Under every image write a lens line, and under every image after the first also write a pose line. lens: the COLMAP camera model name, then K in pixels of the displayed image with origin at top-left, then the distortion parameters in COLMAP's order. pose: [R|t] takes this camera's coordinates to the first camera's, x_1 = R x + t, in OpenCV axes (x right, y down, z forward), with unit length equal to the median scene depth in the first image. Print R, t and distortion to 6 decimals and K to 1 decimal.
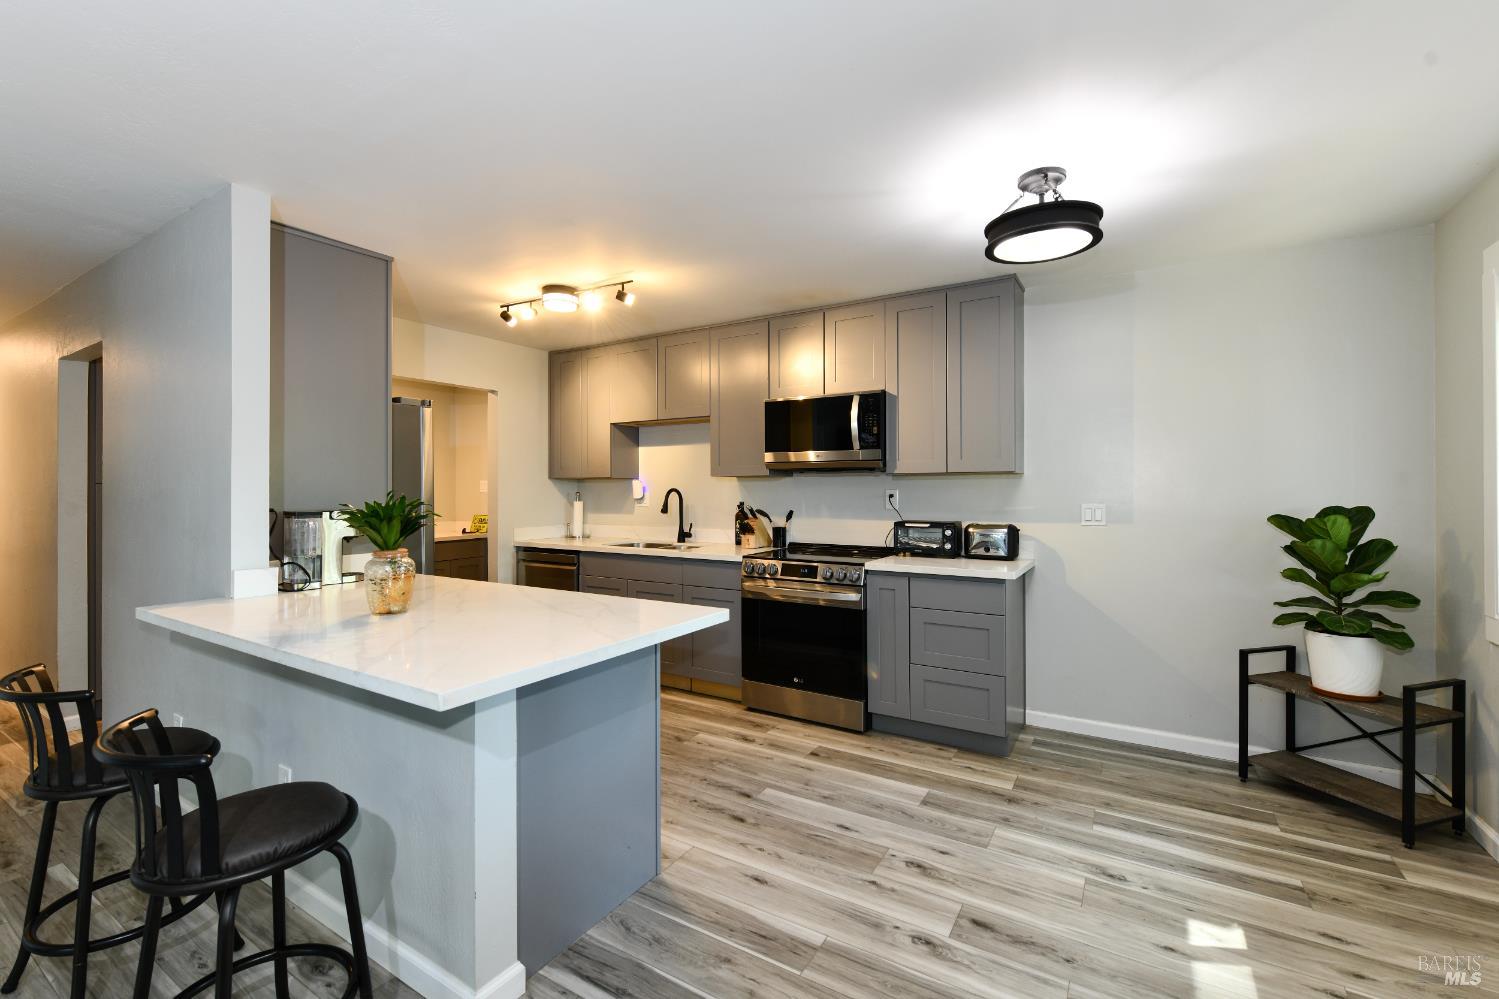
lens RADIAL K [[634.9, 0, 738.0], [0, 634.9, 487.8], [0, 0, 1]] dist [0.006754, -0.001916]
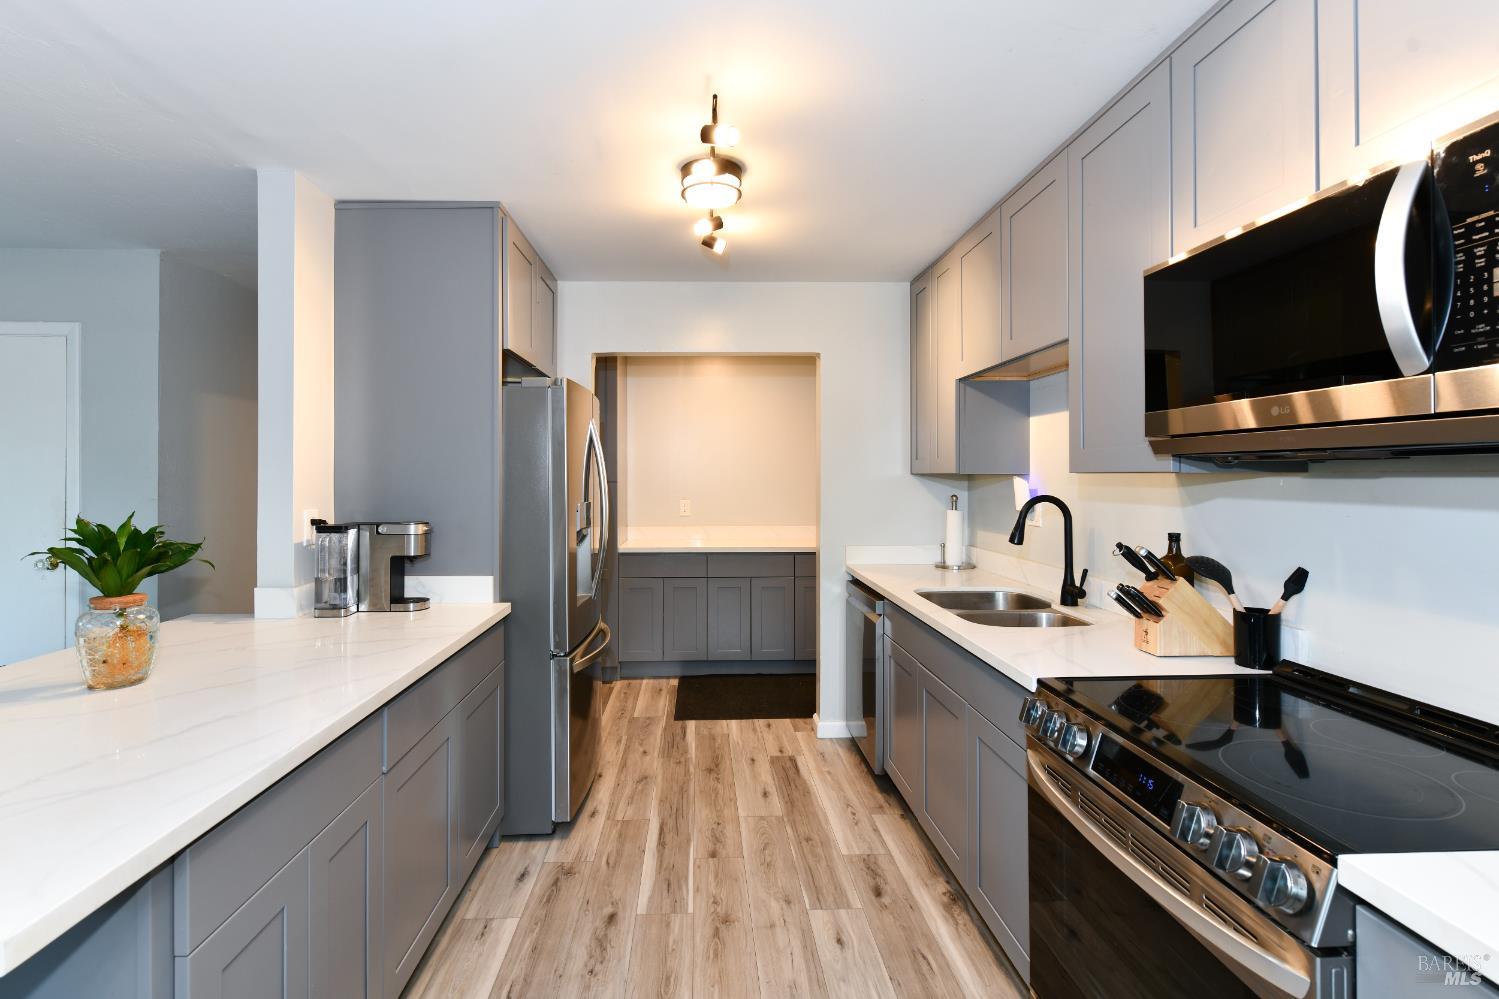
lens RADIAL K [[688.1, 0, 723.6], [0, 688.1, 473.8], [0, 0, 1]] dist [0.000976, -0.002344]
pose [[0.565002, -0.002917, -0.825084, 0.301509], [0.002945, 0.999995, -0.001518, -0.024164], [0.825084, -0.001572, 0.565008, 0.719365]]
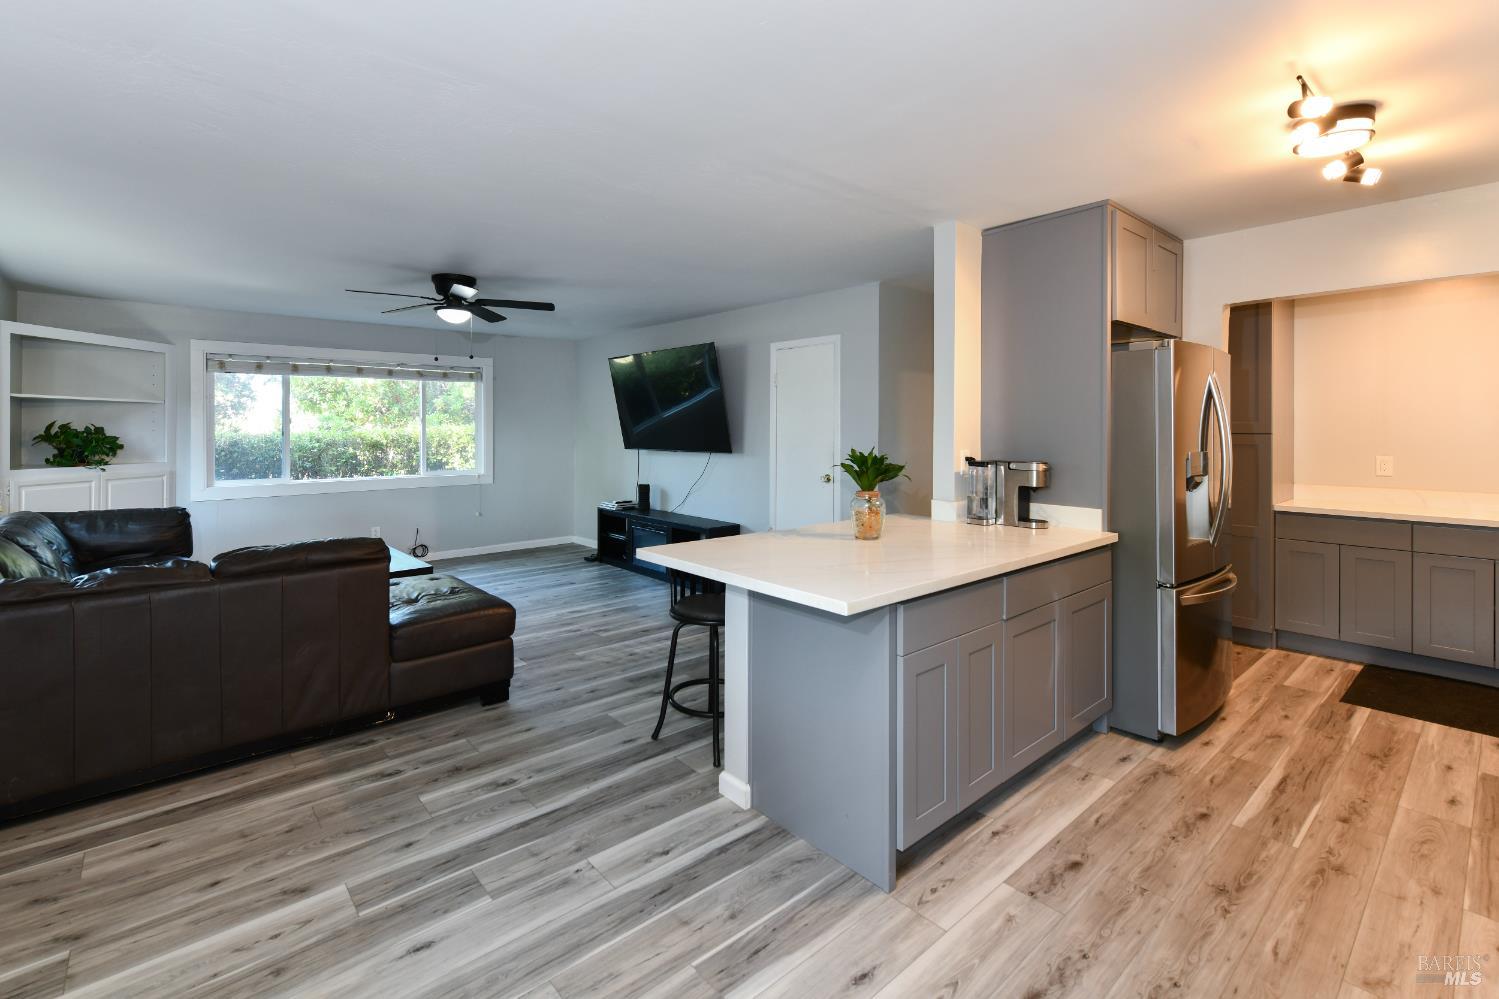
lens RADIAL K [[672.1, 0, 724.8], [0, 672.1, 429.4], [0, 0, 1]] dist [0.012349, -0.003359]
pose [[-0.293838, 0.002265, -0.955853, 0.563817], [0.001179, 0.999997, 0.002007, -0.022717], [0.955855, -0.000538, -0.293840, 0.720996]]
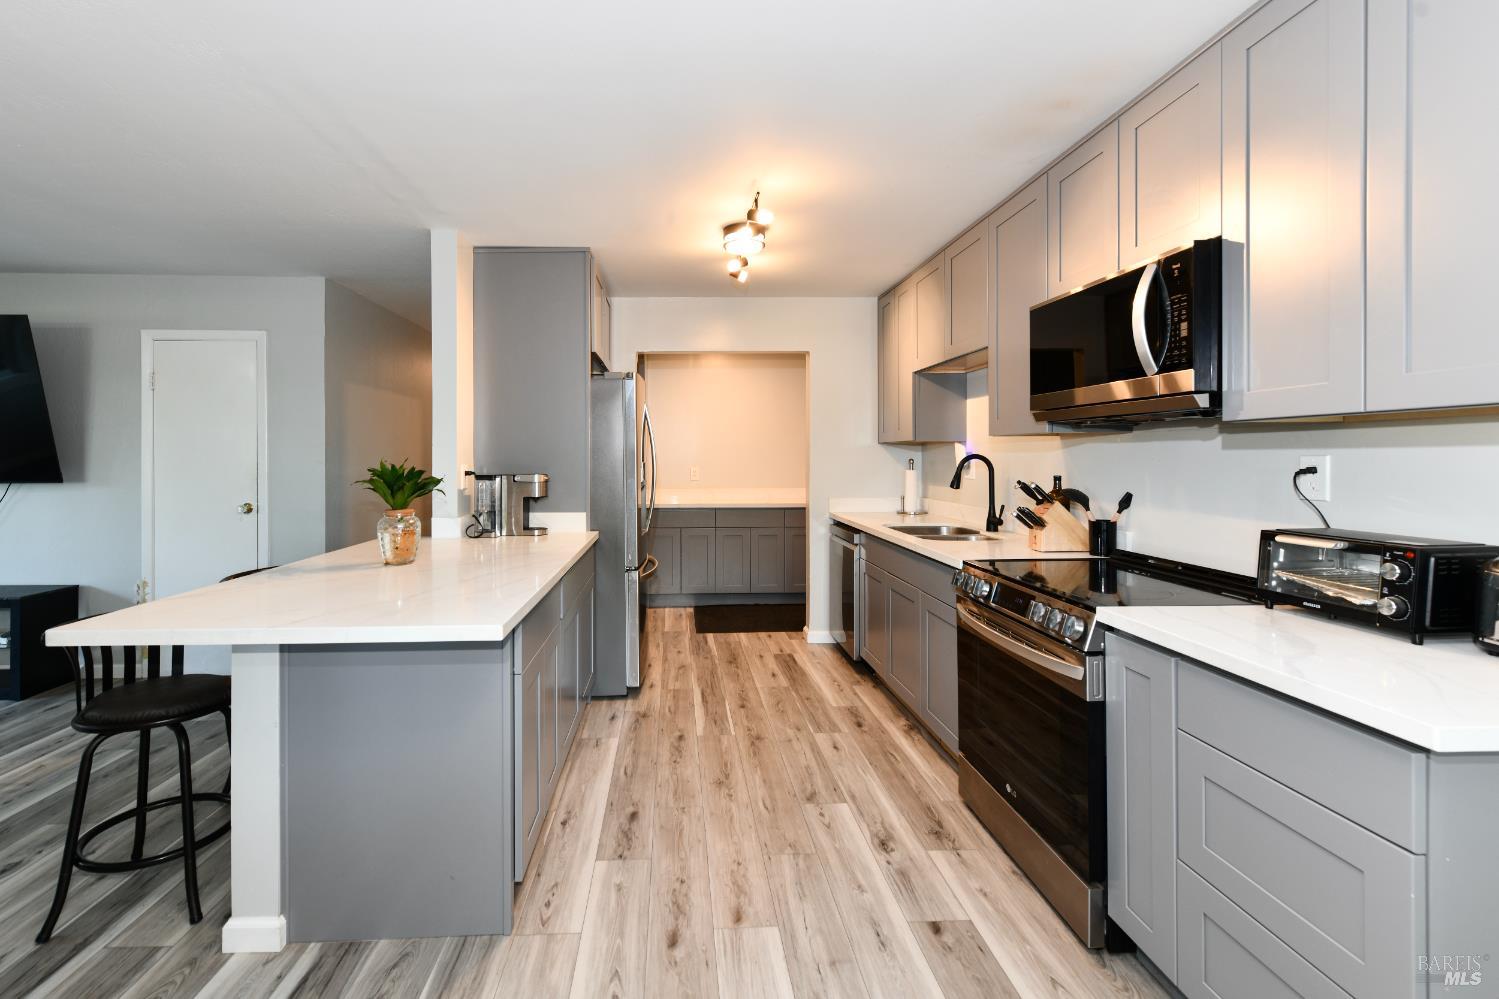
lens RADIAL K [[633.1, 0, 701.6], [0, 633.1, 459.2], [0, 0, 1]] dist [0.003669, 0.000162]
pose [[0.568739, 0.002235, -0.822515, 0.458888], [0.005098, 0.999968, 0.006242, 0.000104], [0.822502, -0.007743, 0.568709, 0.508860]]
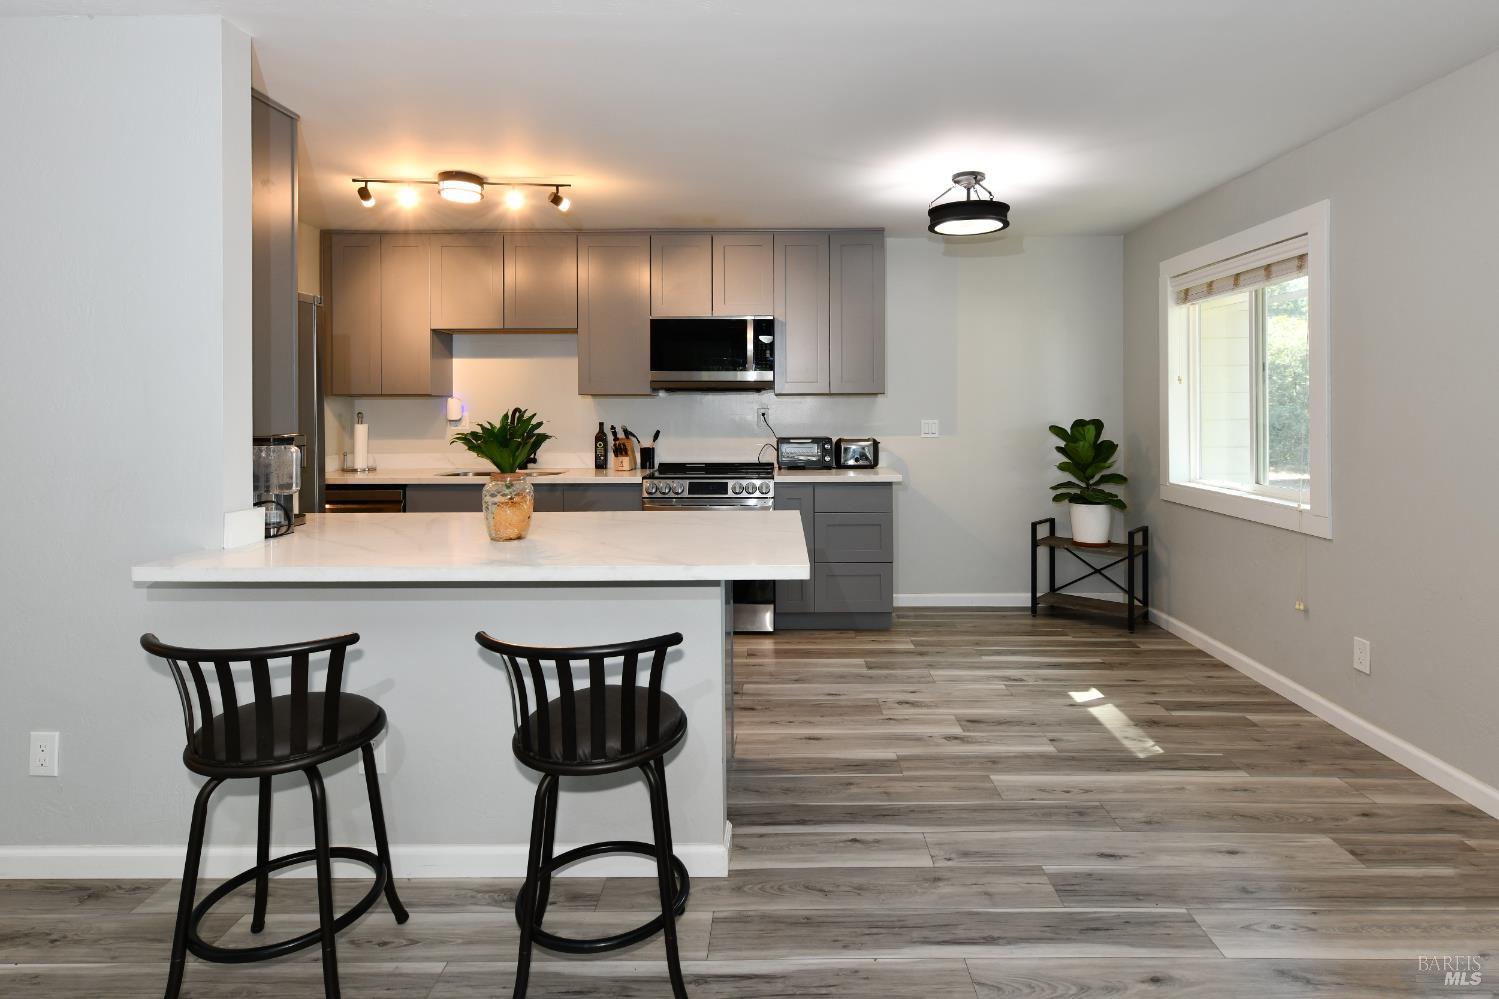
lens RADIAL K [[748.7, 0, 775.9], [0, 748.7, 408.3], [0, 0, 1]] dist [0.023728, 0.001148]
pose [[0.853219, -0.001001, 0.521552, -0.504364], [-0.000346, 0.999997, 0.002485, -0.001202], [-0.521552, -0.002300, 0.853216, -0.104919]]
